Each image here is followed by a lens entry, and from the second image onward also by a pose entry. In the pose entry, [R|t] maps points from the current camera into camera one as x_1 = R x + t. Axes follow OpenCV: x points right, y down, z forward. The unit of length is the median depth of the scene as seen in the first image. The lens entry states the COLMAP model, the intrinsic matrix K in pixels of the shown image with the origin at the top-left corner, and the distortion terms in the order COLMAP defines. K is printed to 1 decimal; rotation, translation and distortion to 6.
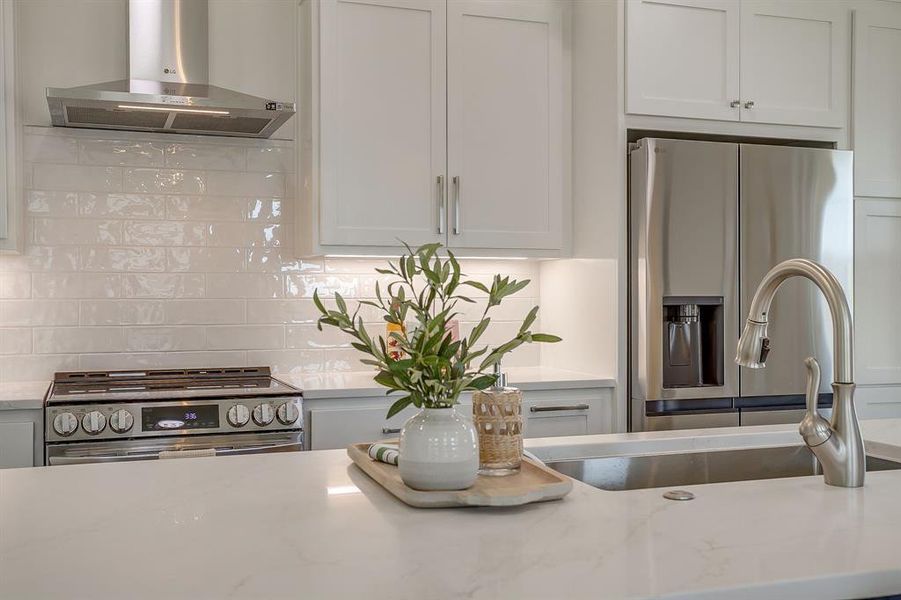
lens RADIAL K [[980.8, 0, 450.5], [0, 980.8, 300.0], [0, 0, 1]] dist [0.015195, 0.010439]
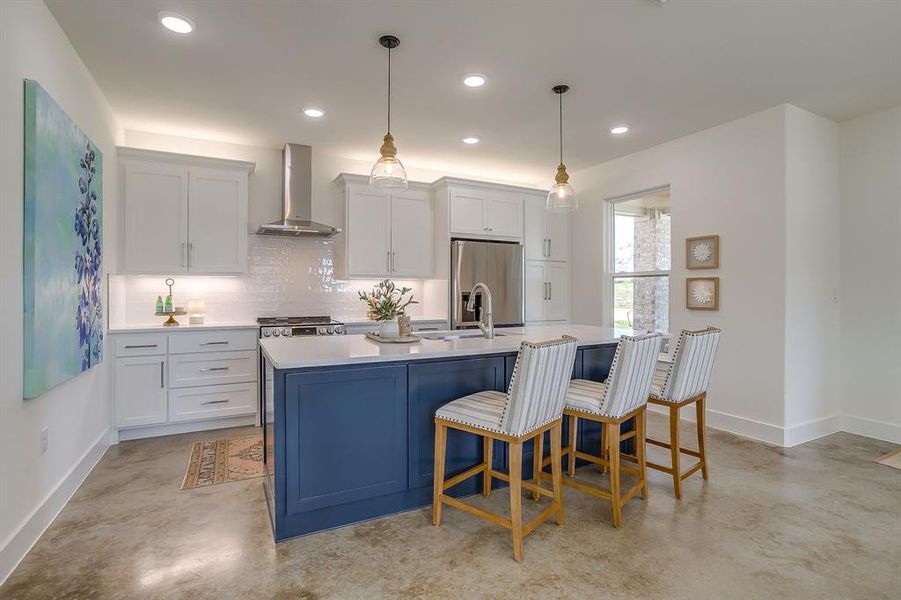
lens RADIAL K [[435.6, 0, 450.5], [0, 435.6, 292.6], [0, 0, 1]] dist [-0.049027, 0.022166]
pose [[0.991453, 0.002156, 0.130444, 0.002279], [-0.001828, 0.999995, -0.002632, 0.000712], [-0.130449, 0.002371, 0.991452, -0.361886]]
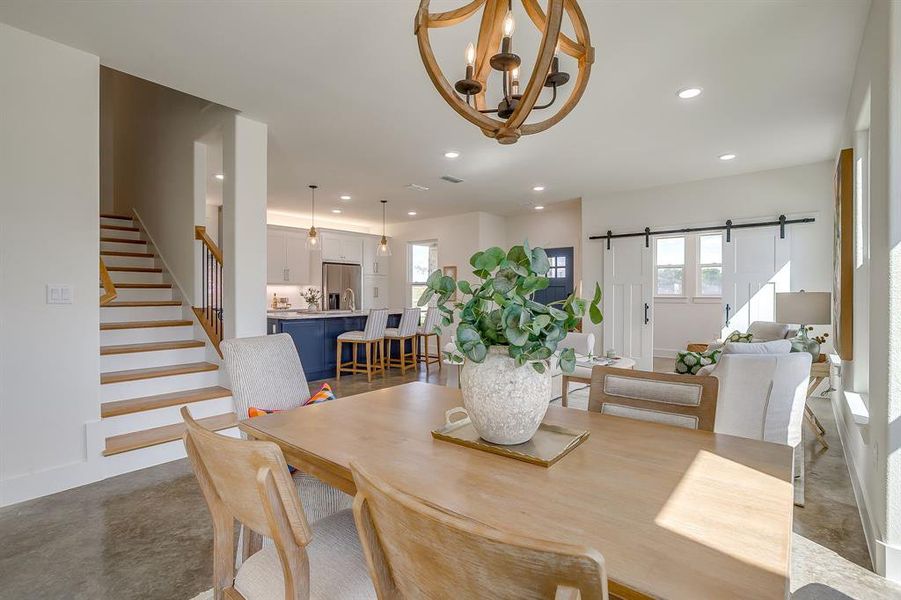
lens RADIAL K [[435.6, 0, 450.5], [0, 435.6, 292.6], [0, 0, 1]] dist [-0.049027, 0.022166]
pose [[0.863471, 0.002154, 0.504393, -0.430210], [0.001968, 0.999969, -0.007639, 0.013232], [-0.504394, 0.007589, 0.863440, -1.470105]]
